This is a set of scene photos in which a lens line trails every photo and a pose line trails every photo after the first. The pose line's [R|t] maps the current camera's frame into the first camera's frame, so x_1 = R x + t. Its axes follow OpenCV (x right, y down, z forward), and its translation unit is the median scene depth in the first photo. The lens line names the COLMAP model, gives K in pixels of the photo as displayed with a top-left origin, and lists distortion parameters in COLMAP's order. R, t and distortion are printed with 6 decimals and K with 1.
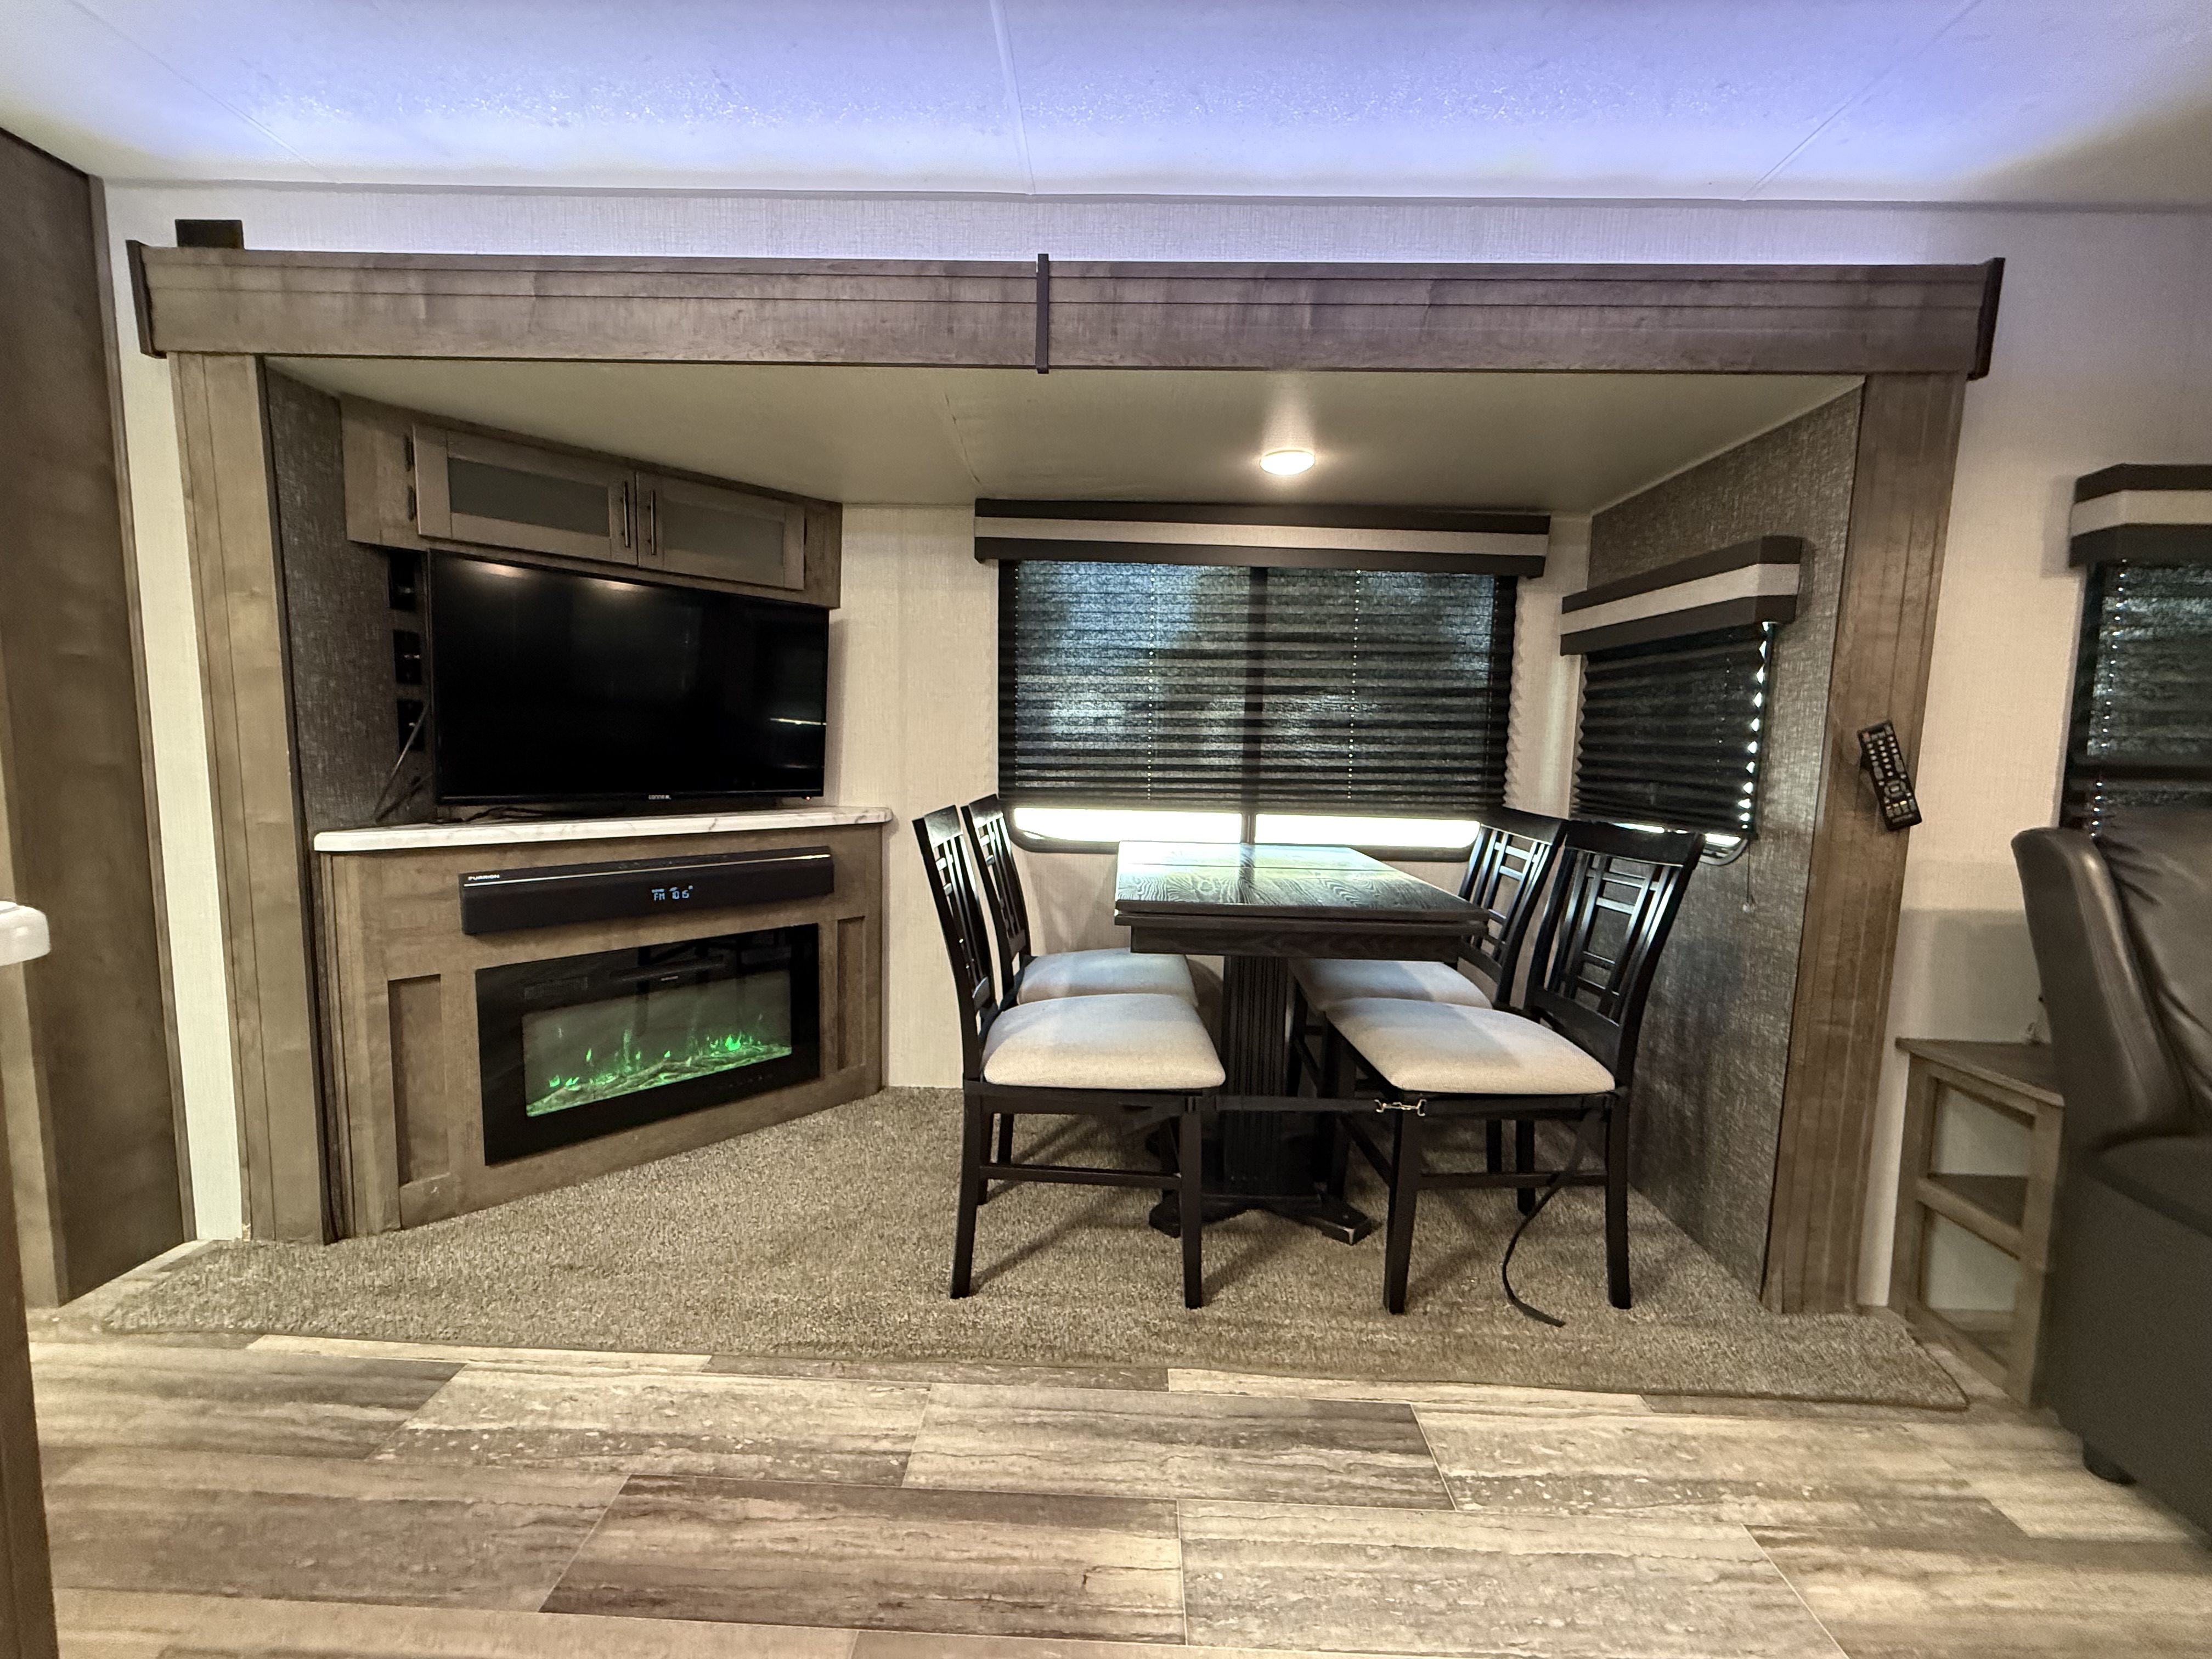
lens RADIAL K [[880.6, 0, 1097.9], [0, 880.6, 827.8], [0, 0, 1]] dist [0.000686, -0.000147]
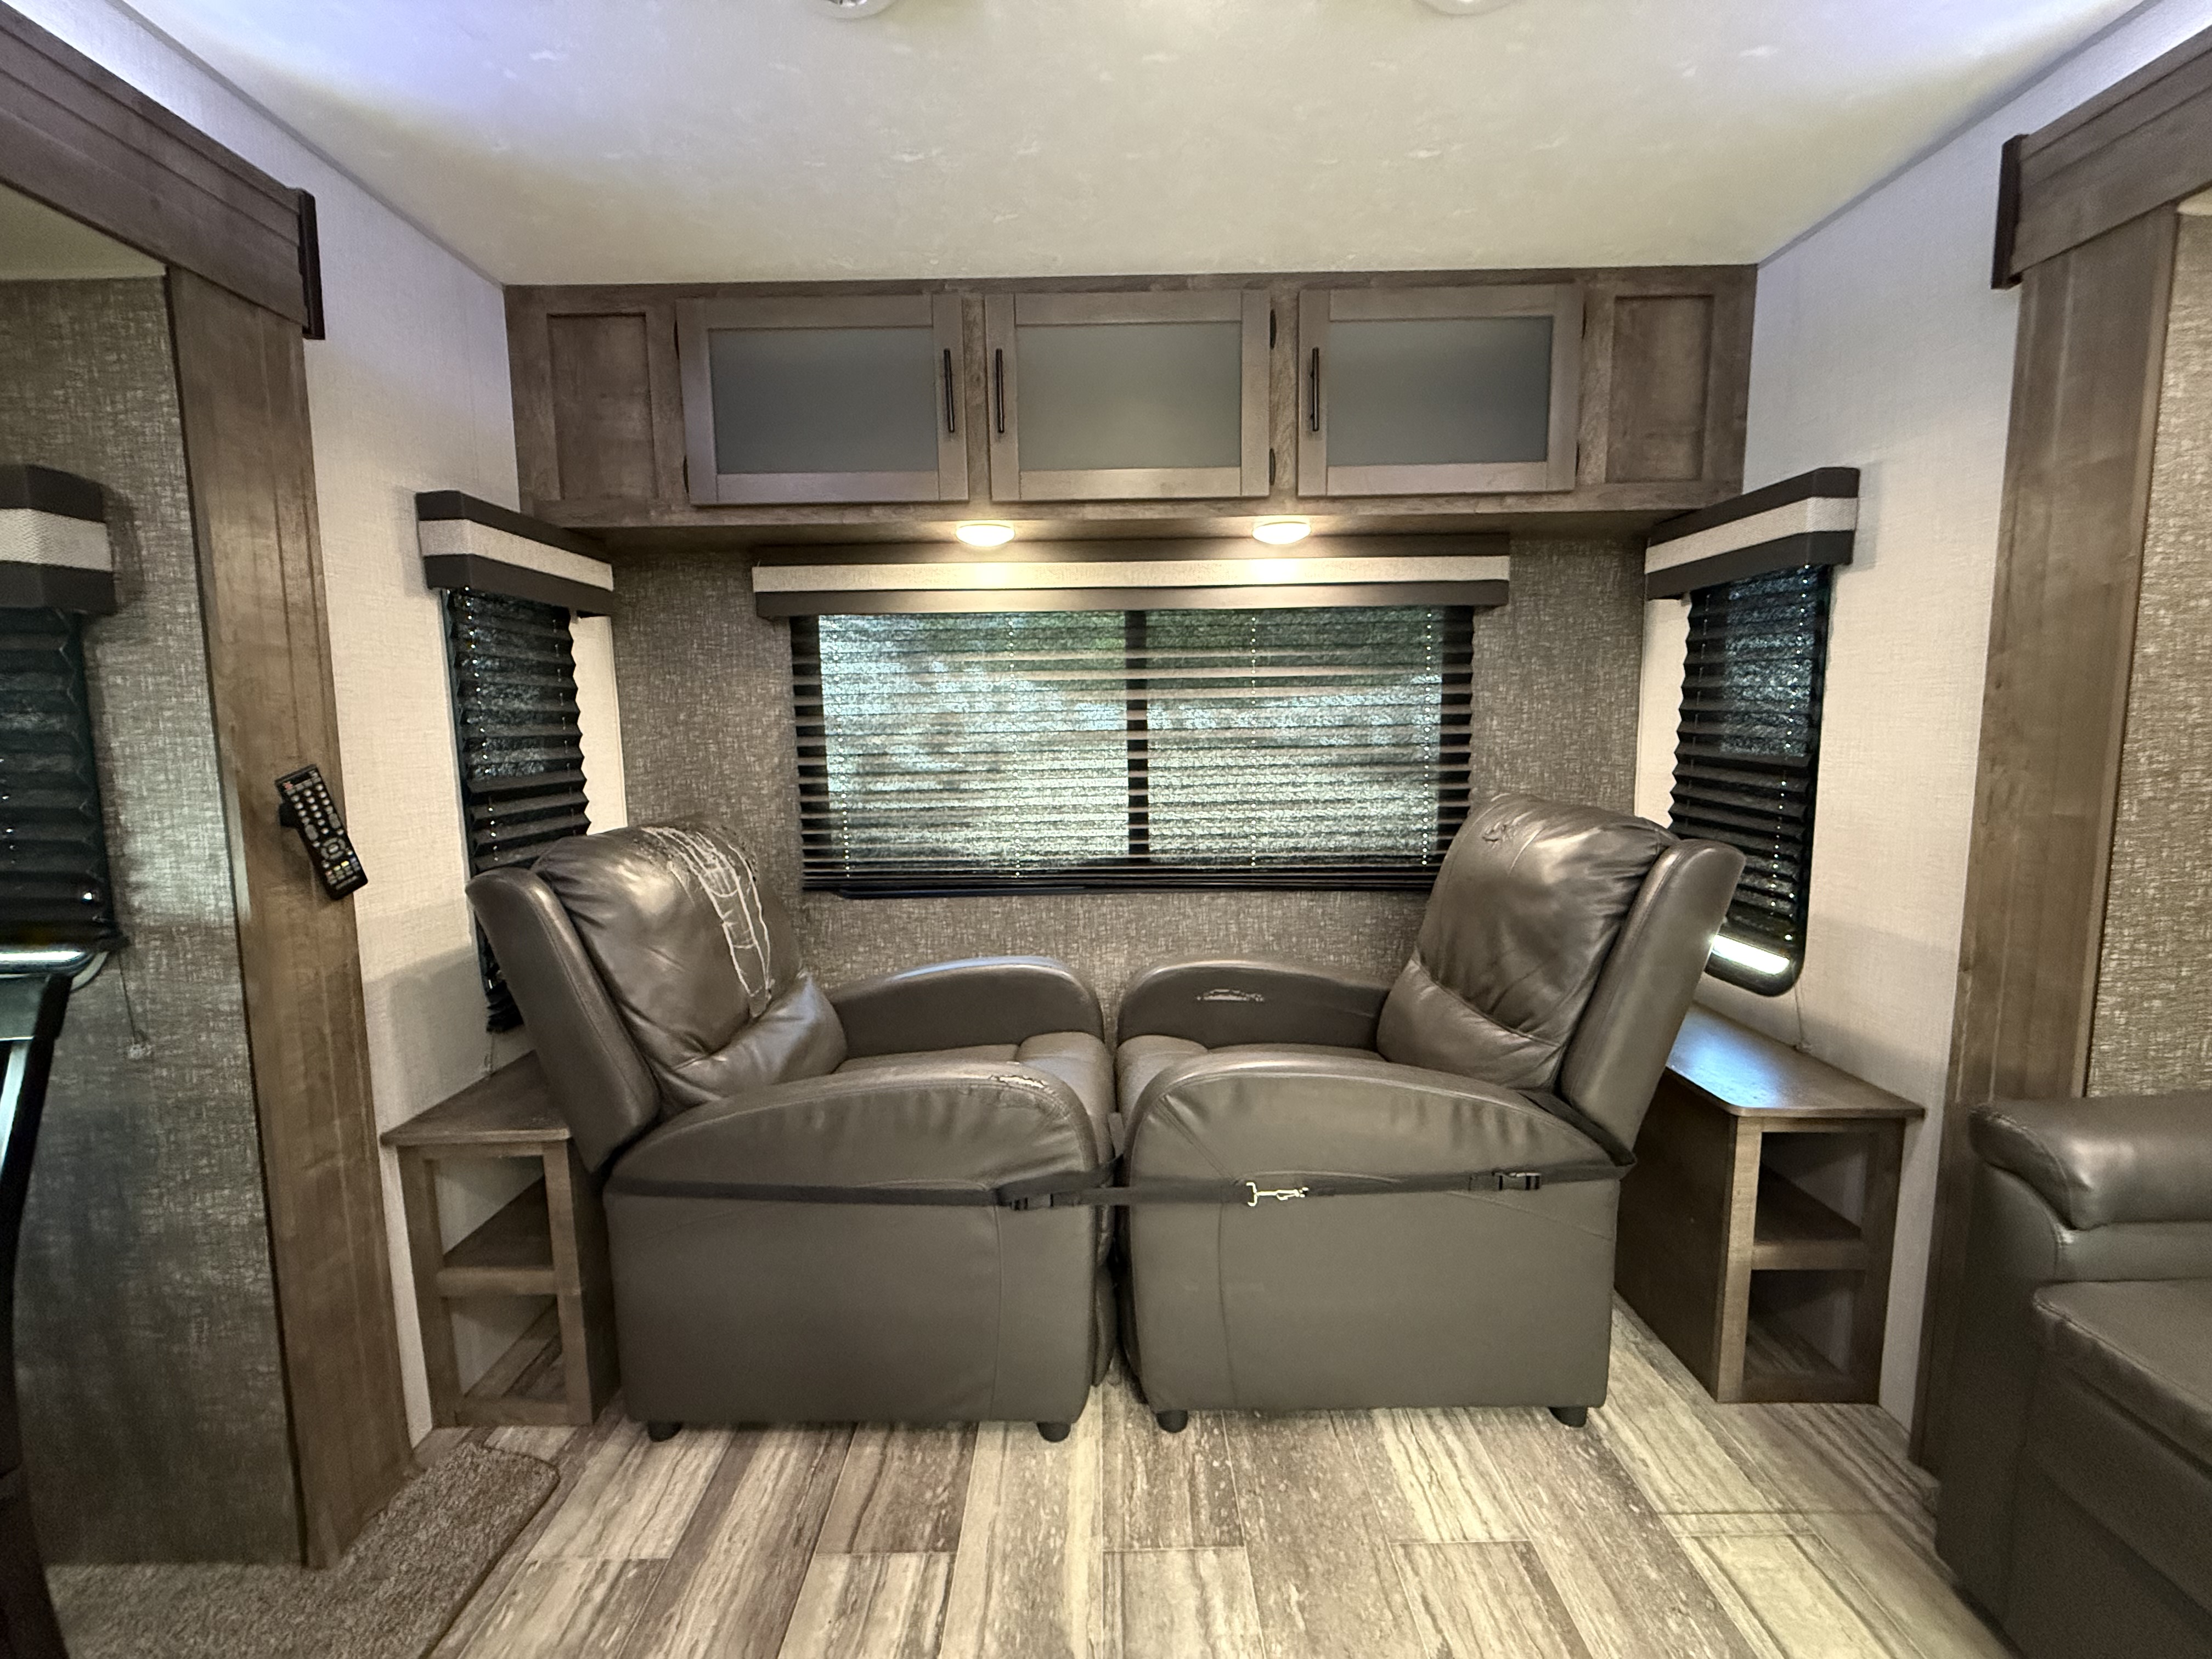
lens RADIAL K [[880.6, 0, 1103.5], [0, 880.6, 827.2], [0, 0, 1]] dist [0.000686, -0.000147]
pose [[-0.032857, -0.134405, 0.990382, 0.106400], [0.107214, 0.984725, 0.137194, -0.095718], [-0.993693, 0.110690, -0.017945, 0.326130]]
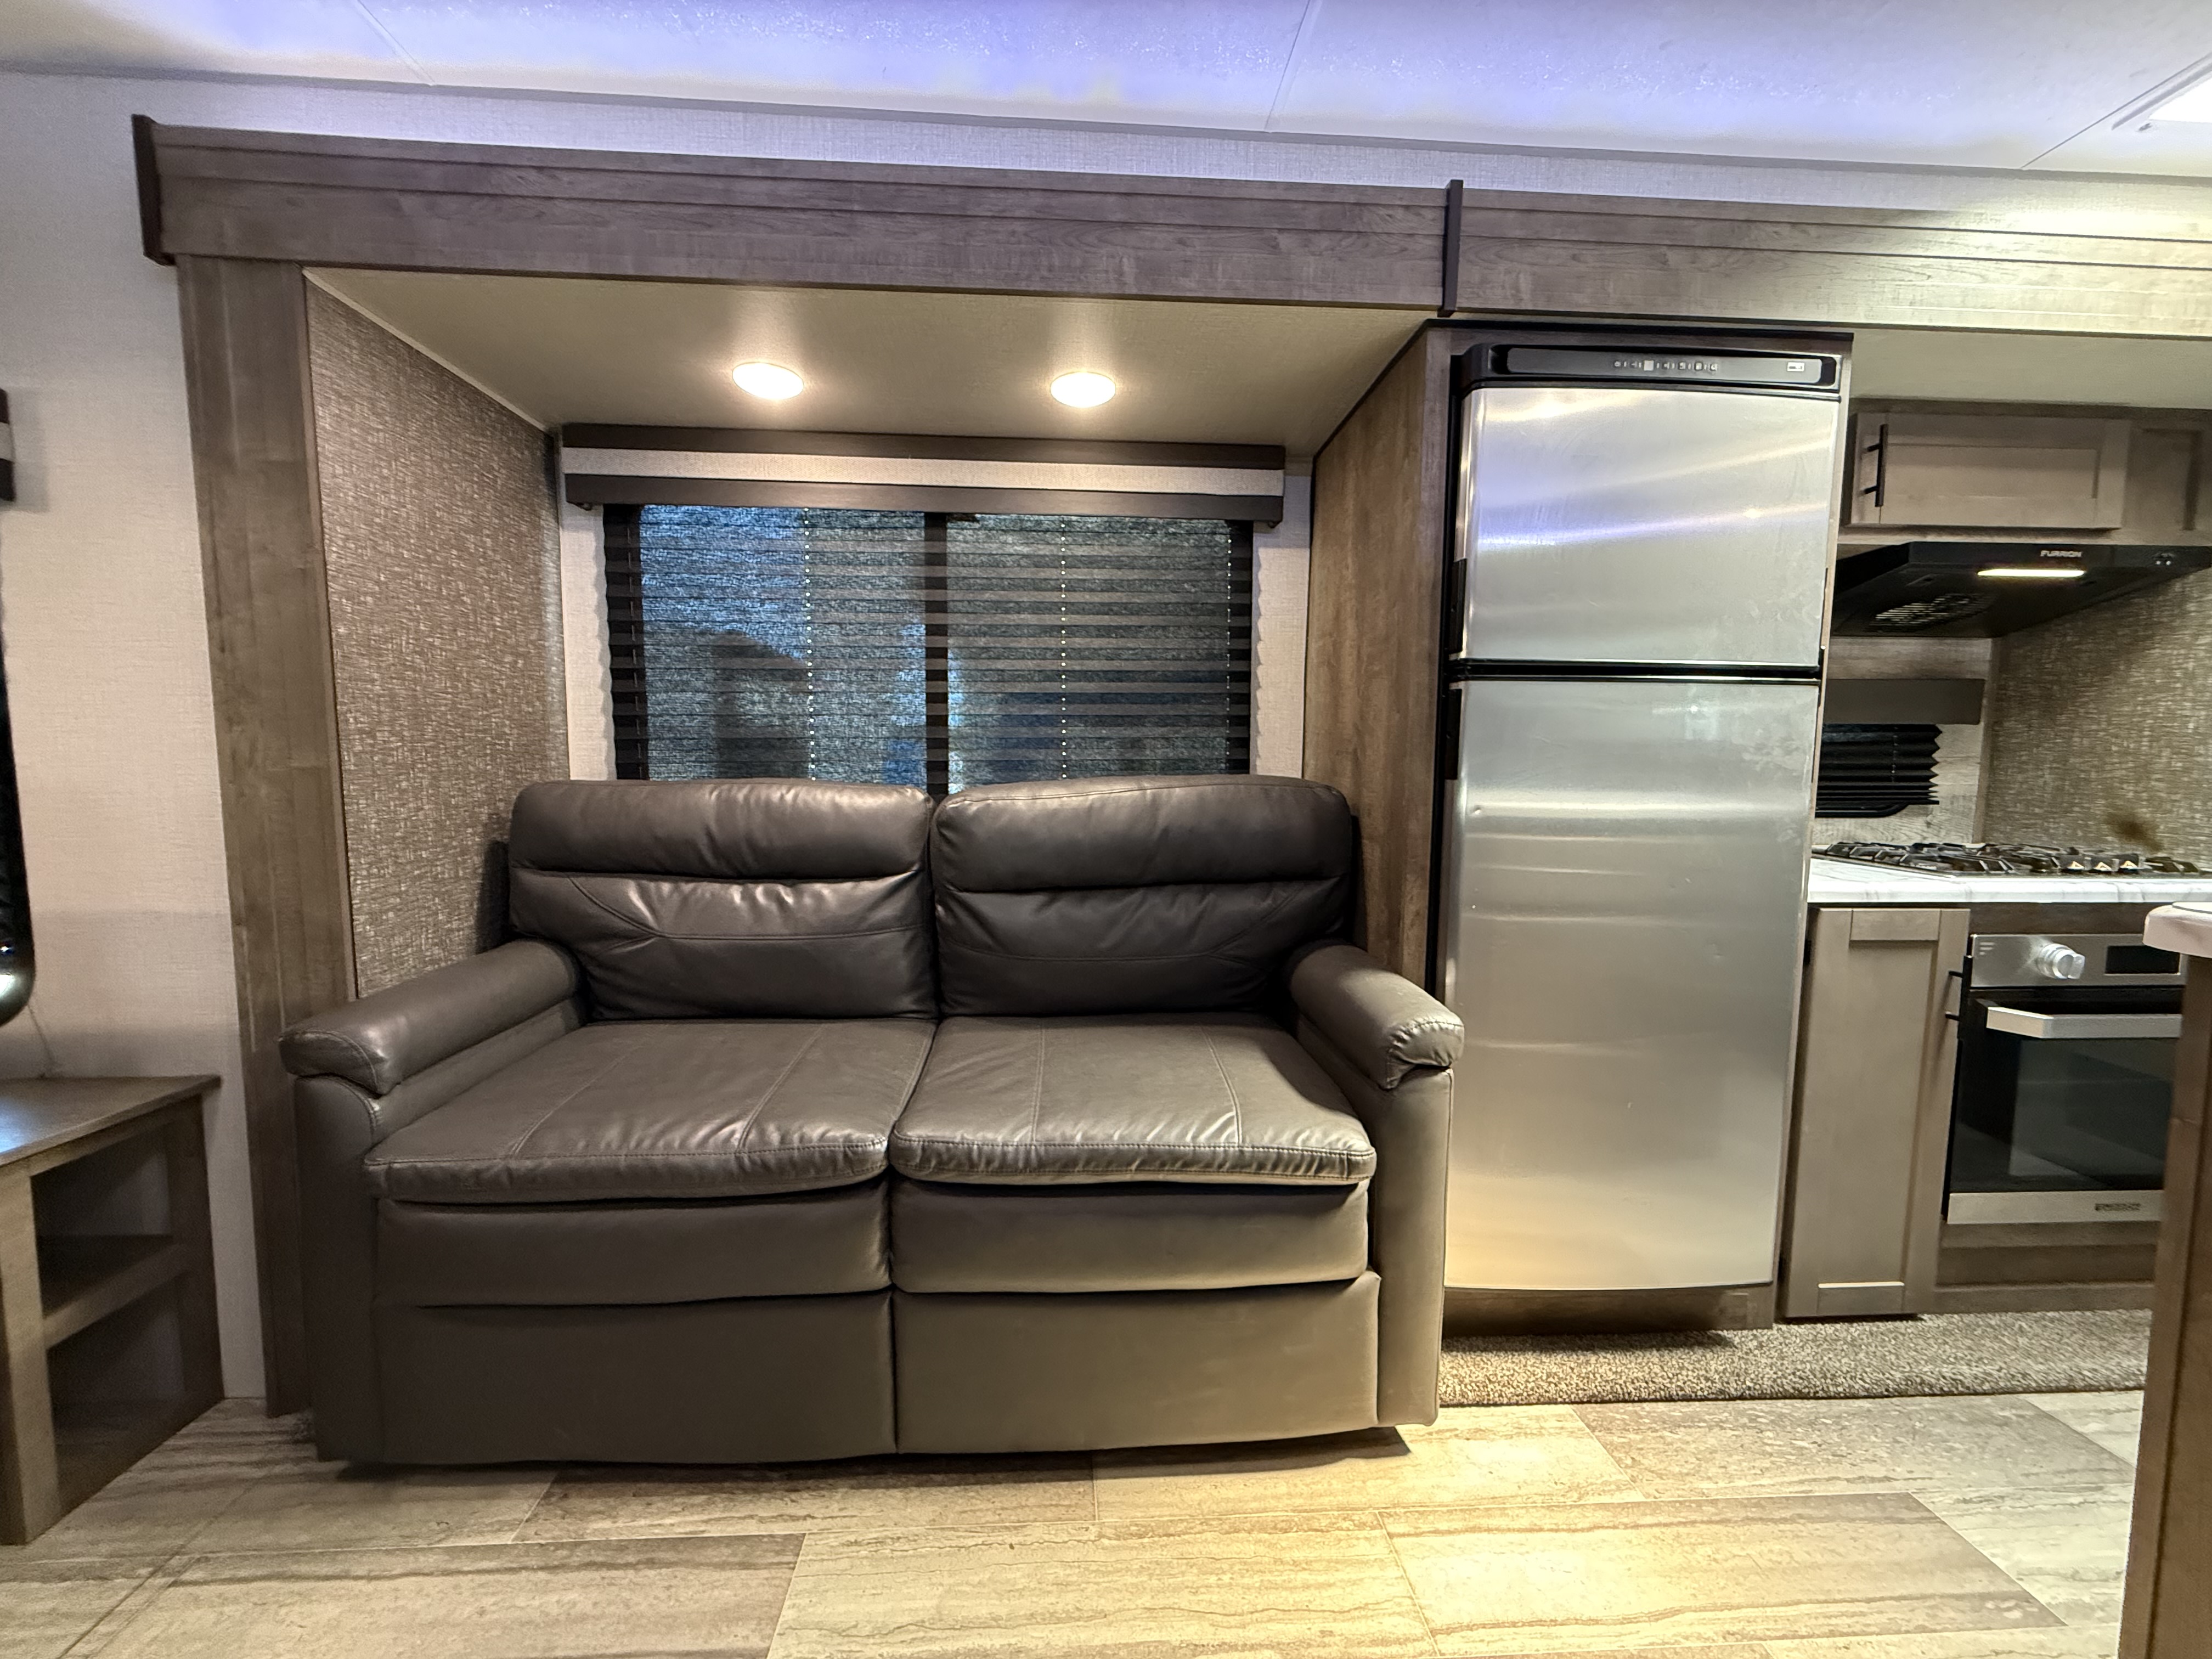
lens RADIAL K [[880.6, 0, 1101.3], [0, 880.6, 827.9], [0, 0, 1]] dist [0.000686, -0.000147]
pose [[-0.996489, -0.017174, -0.081942, 0.114392], [-0.031092, 0.984654, 0.171729, -0.031180], [0.077735, 0.173673, -0.981731, 0.412304]]
